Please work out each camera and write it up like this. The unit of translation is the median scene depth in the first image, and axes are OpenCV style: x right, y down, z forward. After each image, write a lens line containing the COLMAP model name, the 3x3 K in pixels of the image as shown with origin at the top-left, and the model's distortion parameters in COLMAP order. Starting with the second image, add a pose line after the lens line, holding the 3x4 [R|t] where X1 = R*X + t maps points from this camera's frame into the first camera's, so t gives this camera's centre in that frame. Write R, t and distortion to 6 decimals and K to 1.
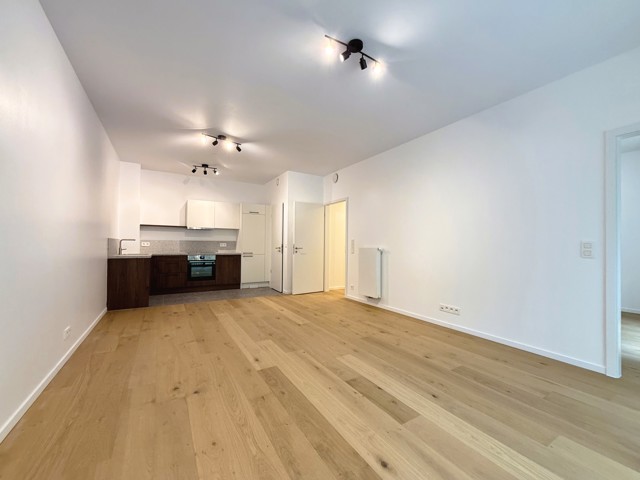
lens RADIAL K [[262.5, 0, 318.9], [0, 262.5, 242.3], [0, 0, 1]] dist [-0.001908, -0.000089]
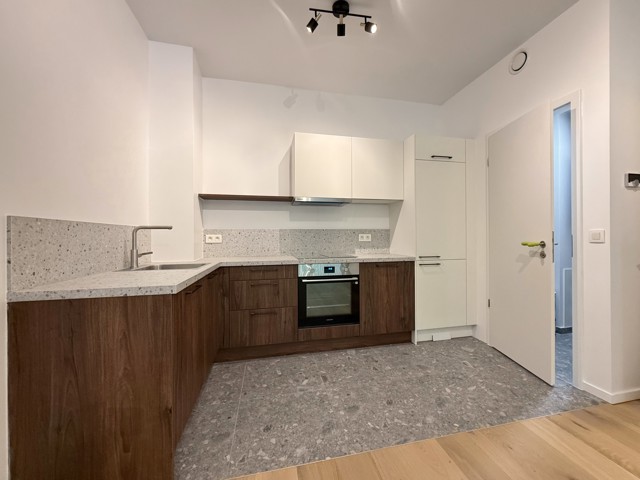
lens RADIAL K [[256.2, 0, 322.2], [0, 256.2, 236.8], [0, 0, 1]] dist [-0.000798, -0.000034]
pose [[0.947080, -0.015462, -0.320625, -0.321553], [0.018479, 0.999809, 0.006369, 0.004442], [0.320465, -0.011957, 0.947185, 0.608904]]
